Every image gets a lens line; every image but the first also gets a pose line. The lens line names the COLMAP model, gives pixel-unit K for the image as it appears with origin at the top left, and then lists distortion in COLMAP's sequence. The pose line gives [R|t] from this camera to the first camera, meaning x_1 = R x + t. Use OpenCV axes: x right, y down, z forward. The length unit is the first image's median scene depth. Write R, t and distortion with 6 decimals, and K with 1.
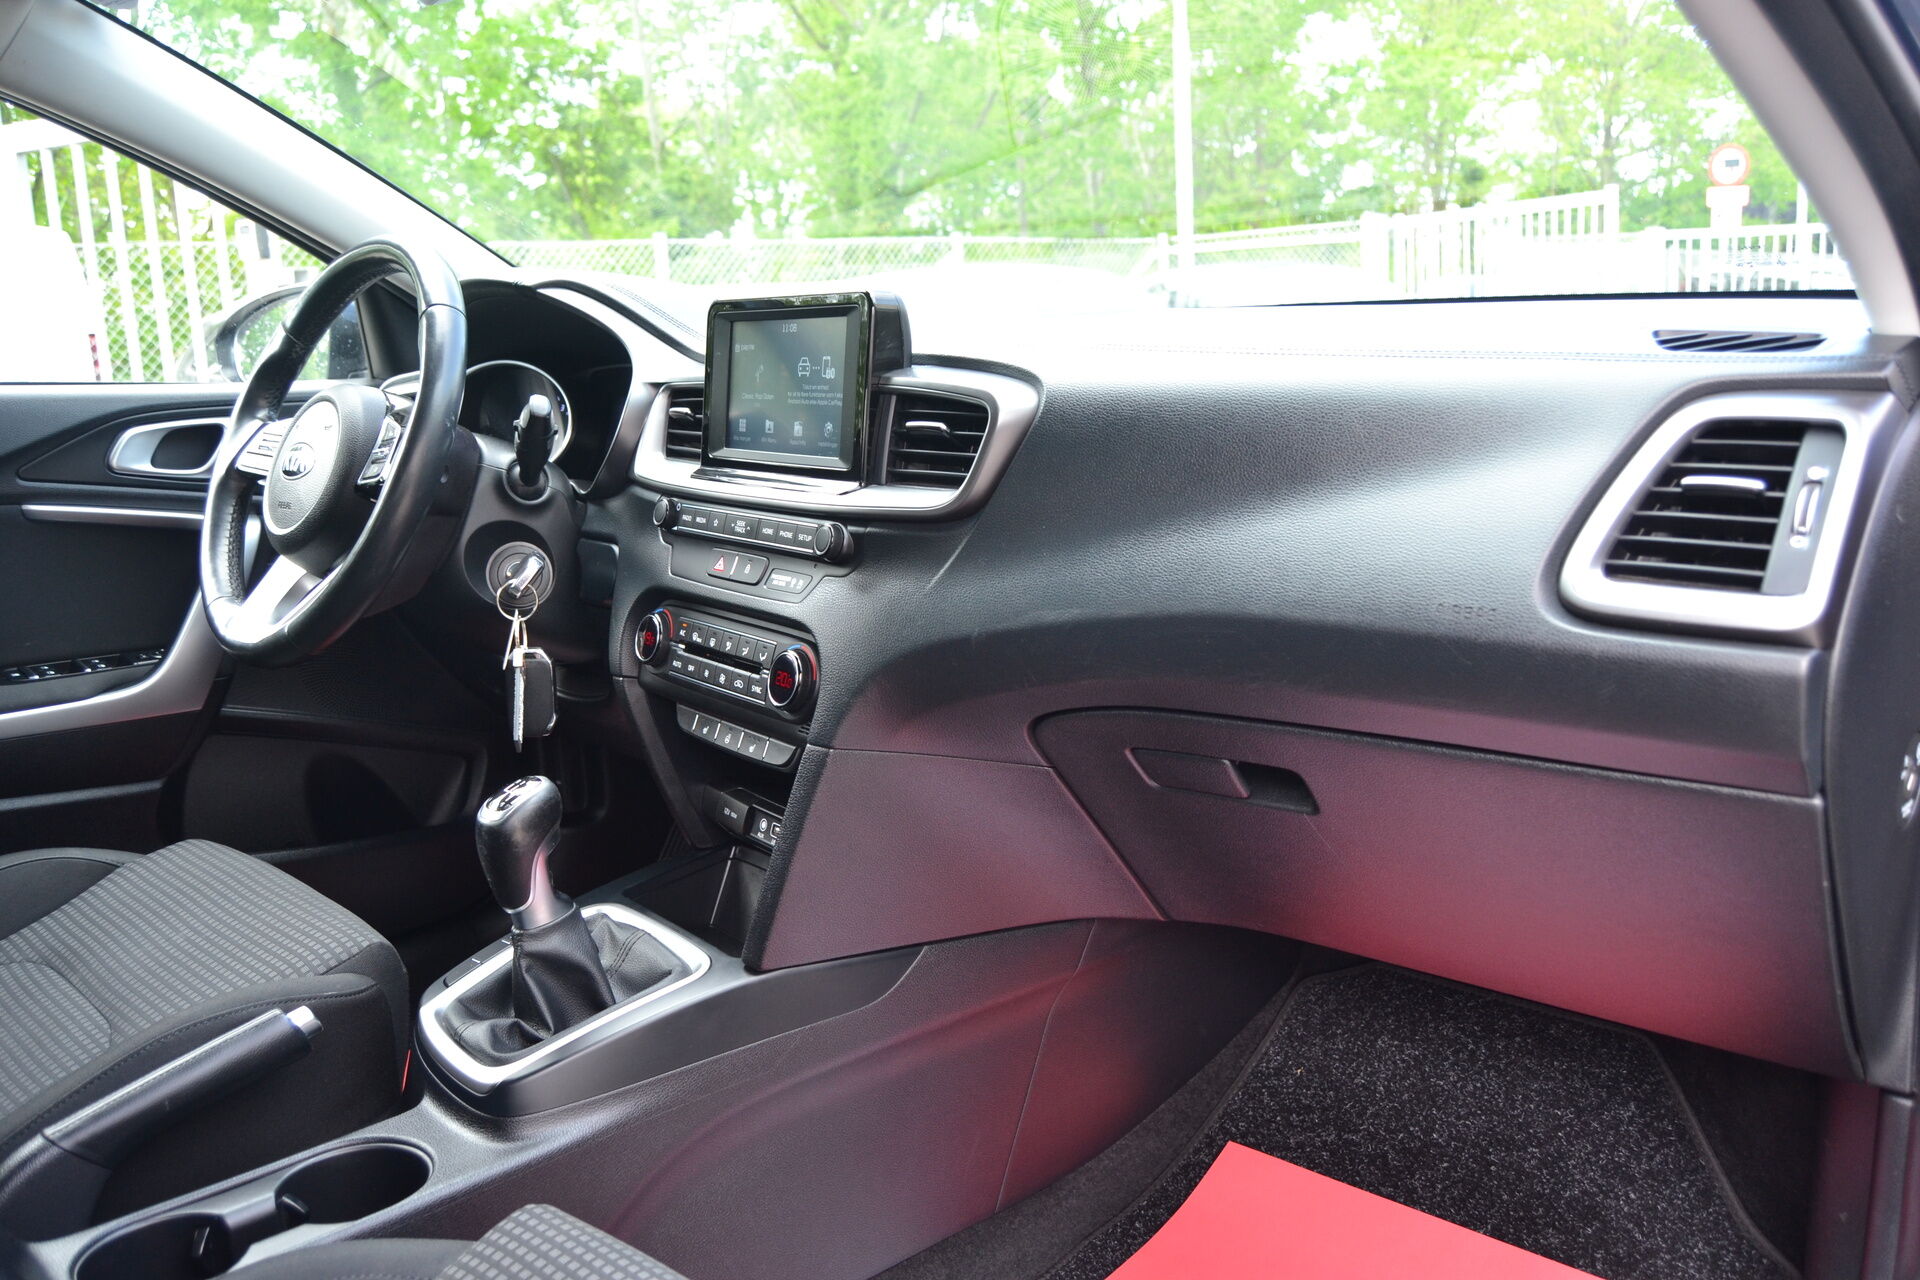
lens RADIAL K [[1521.7, 0, 948.6], [0, 1521.7, 644.4], [0, 0, 1]] dist [-0.094518, 0.031925]
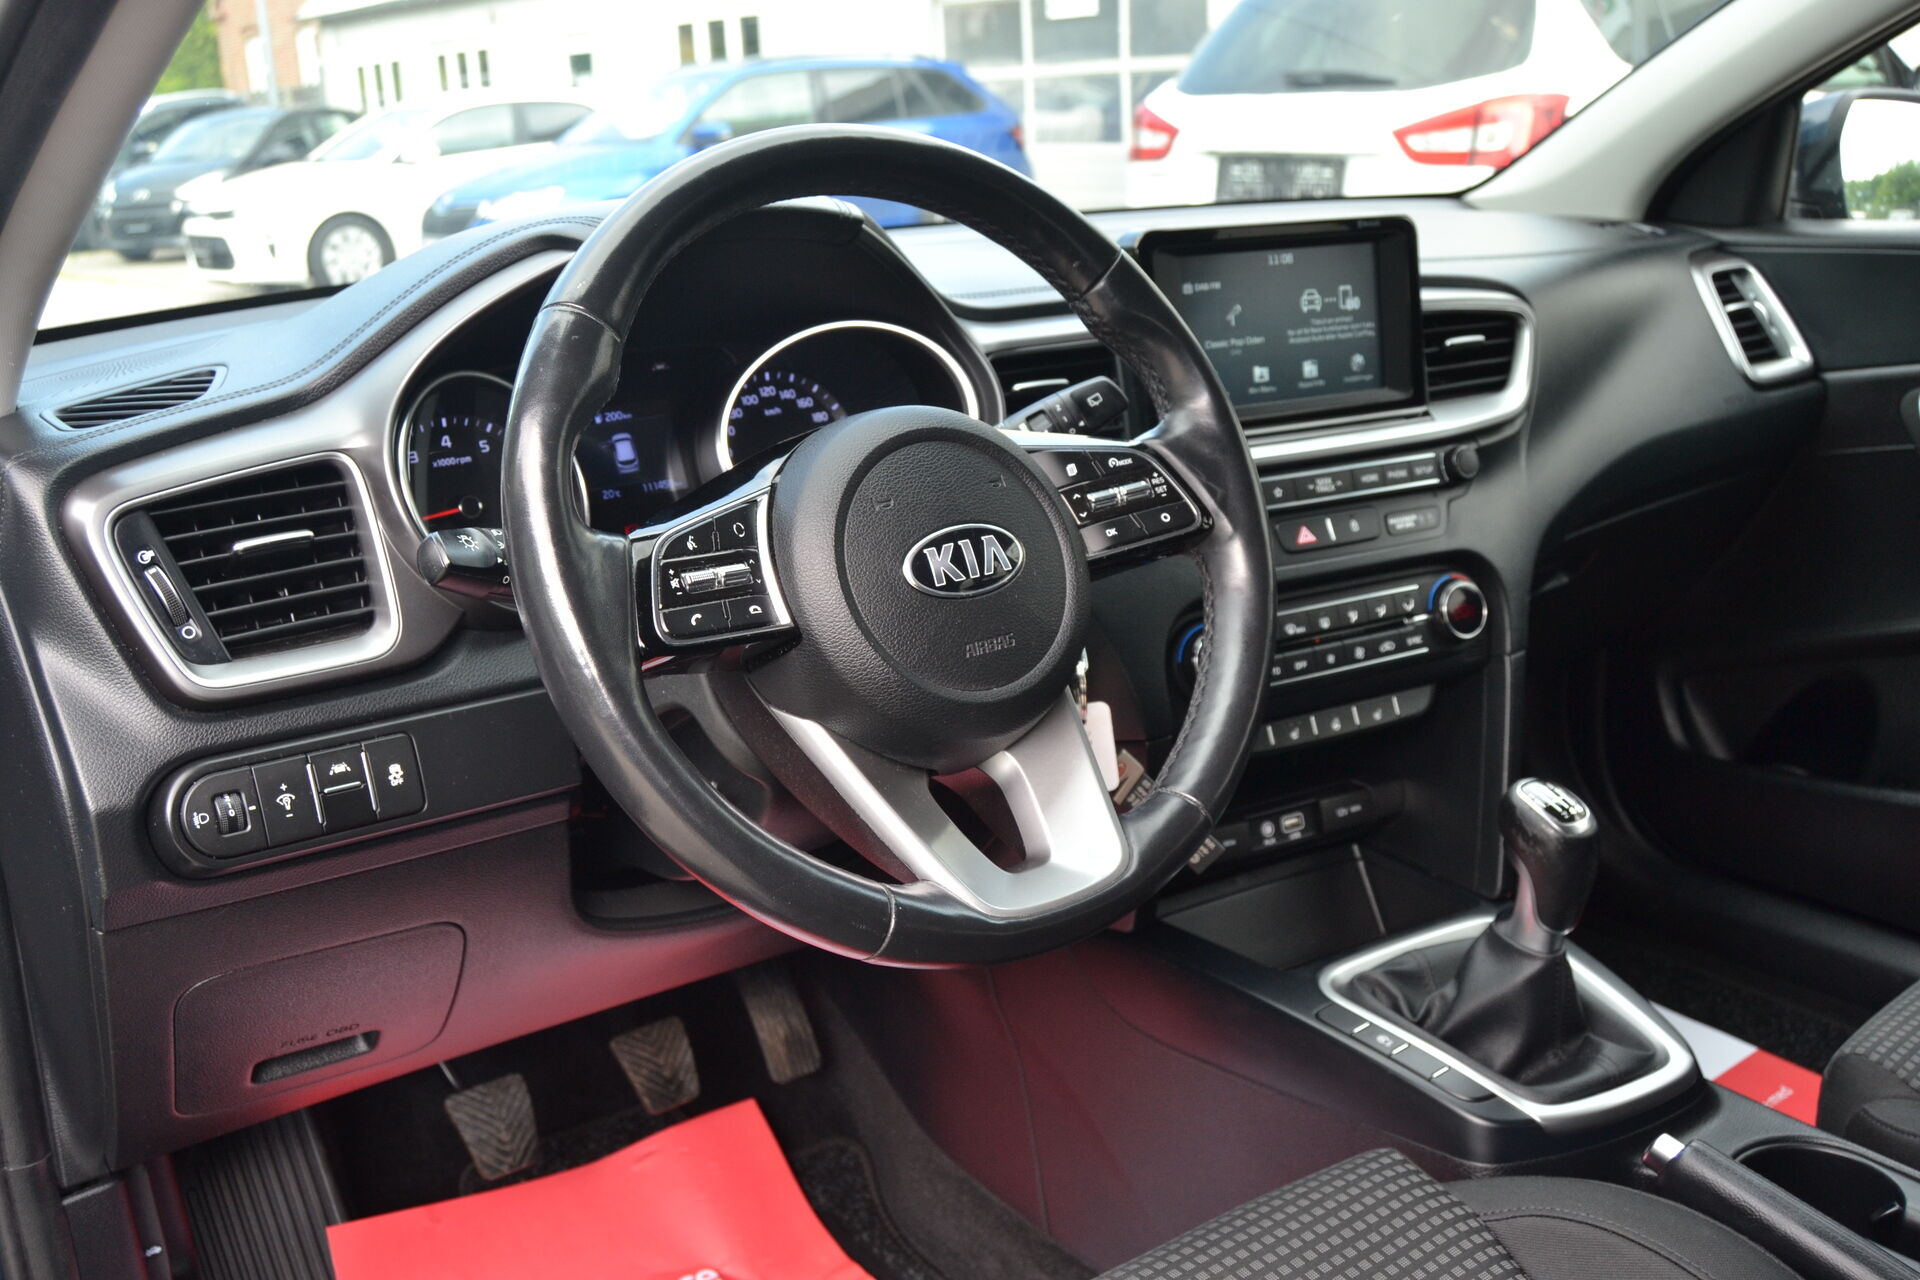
lens RADIAL K [[1771.9, 0, 974.7], [0, 1771.9, 619.2], [0, 0, 1]] dist [-0.064030, 0.000000]
pose [[0.165416, -0.242033, 0.956064, -1.079101], [0.236933, 0.950780, 0.199702, -0.236306], [-0.957340, 0.193489, 0.214620, 0.908914]]
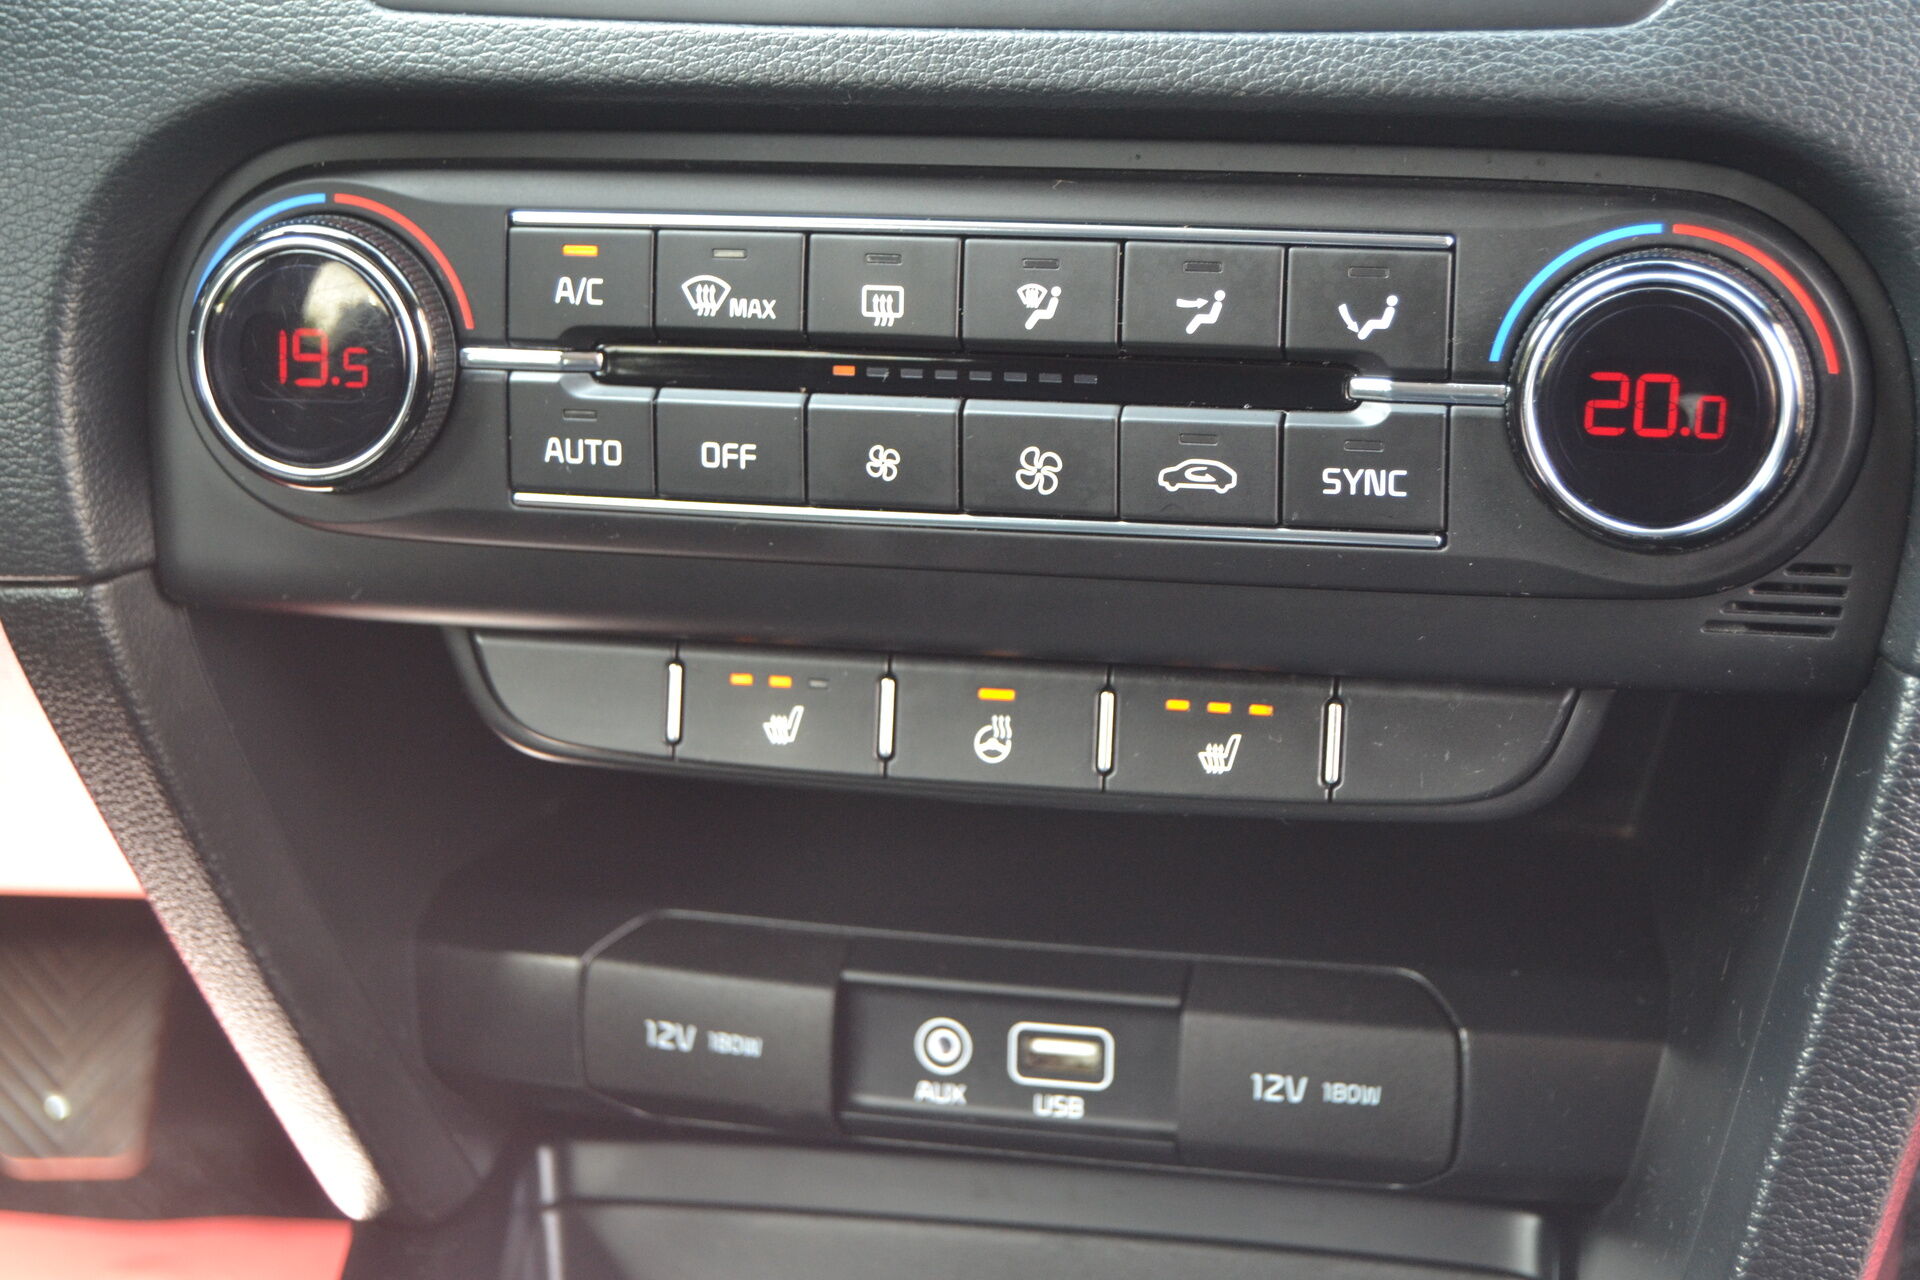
lens RADIAL K [[3721.5, 0, 958.4], [0, 3721.5, 635.7], [0, 0, 1]] dist [-0.071150, 0.000000]
pose [[0.794120, -0.279946, 0.539448, -0.393986], [0.165834, 0.953726, 0.250811, -0.075019], [-0.584699, -0.109715, 0.803797, 0.558429]]
